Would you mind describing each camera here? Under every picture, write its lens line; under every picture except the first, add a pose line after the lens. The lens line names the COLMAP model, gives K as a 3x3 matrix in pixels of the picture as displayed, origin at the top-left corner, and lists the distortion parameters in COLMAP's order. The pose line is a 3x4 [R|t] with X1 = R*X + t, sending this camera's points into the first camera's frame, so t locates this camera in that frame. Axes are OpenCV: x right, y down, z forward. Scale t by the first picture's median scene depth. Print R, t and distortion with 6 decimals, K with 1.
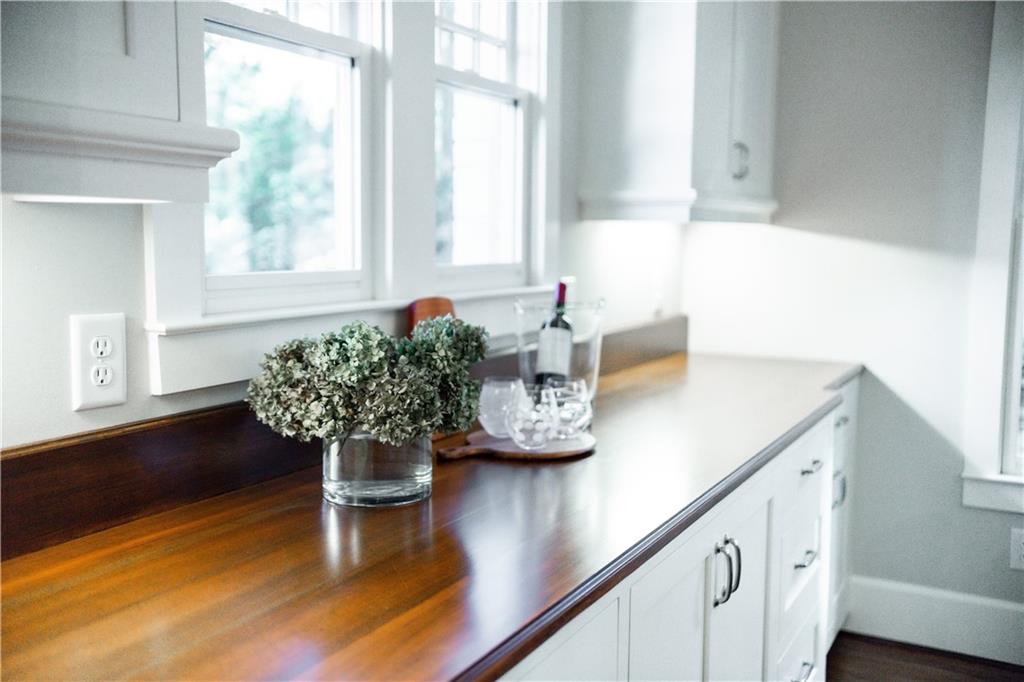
lens RADIAL K [[952.4, 0, 515.0], [0, 952.4, 334.5], [0, 0, 1]] dist [0.101906, 0.000000]
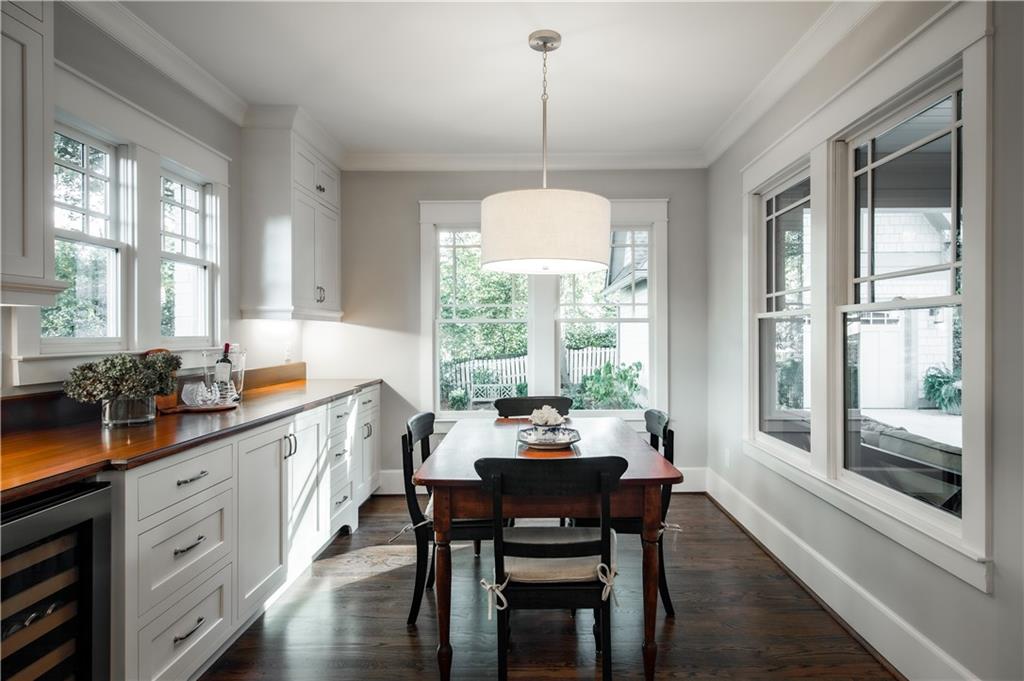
lens RADIAL K [[537.9, 0, 519.2], [0, 537.9, 335.5], [0, 0, 1]] dist [0.020719, 0.000223]
pose [[0.888750, -0.015608, 0.458126, 0.111896], [0.062026, 0.994323, -0.086454, 0.121818], [-0.454176, 0.105252, 0.884673, -0.728720]]
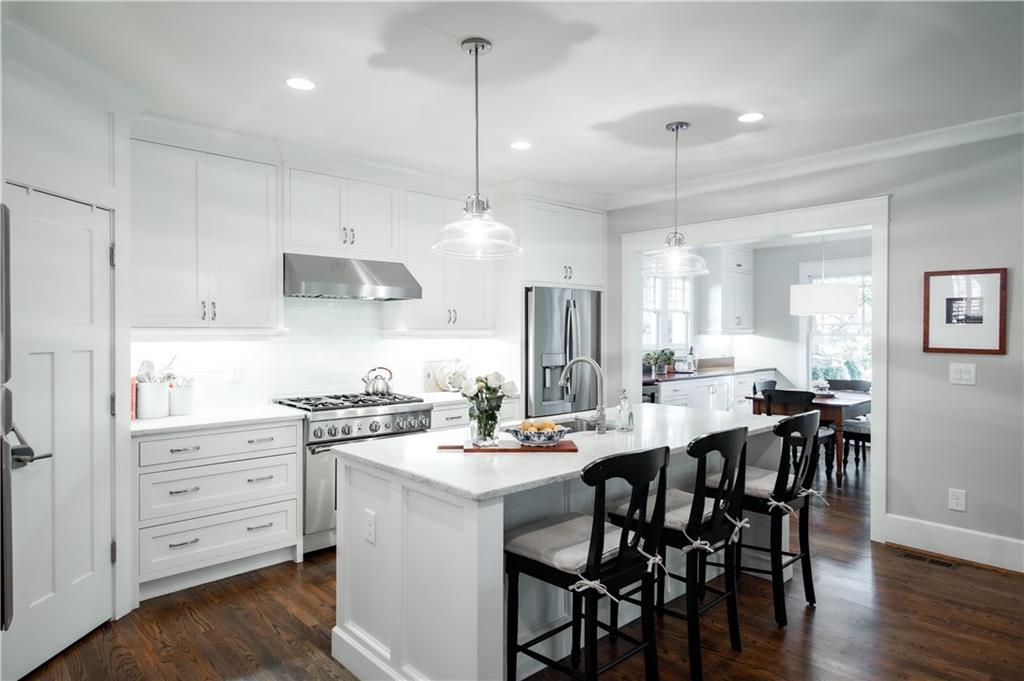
lens RADIAL K [[602.1, 0, 519.7], [0, 602.1, 335.1], [0, 0, 1]] dist [-0.000744, 0.001284]
pose [[0.942578, -0.010827, -0.333809, 0.390146], [-0.022712, 0.995083, -0.096407, 0.336821], [0.333212, 0.098453, 0.937698, -3.705723]]
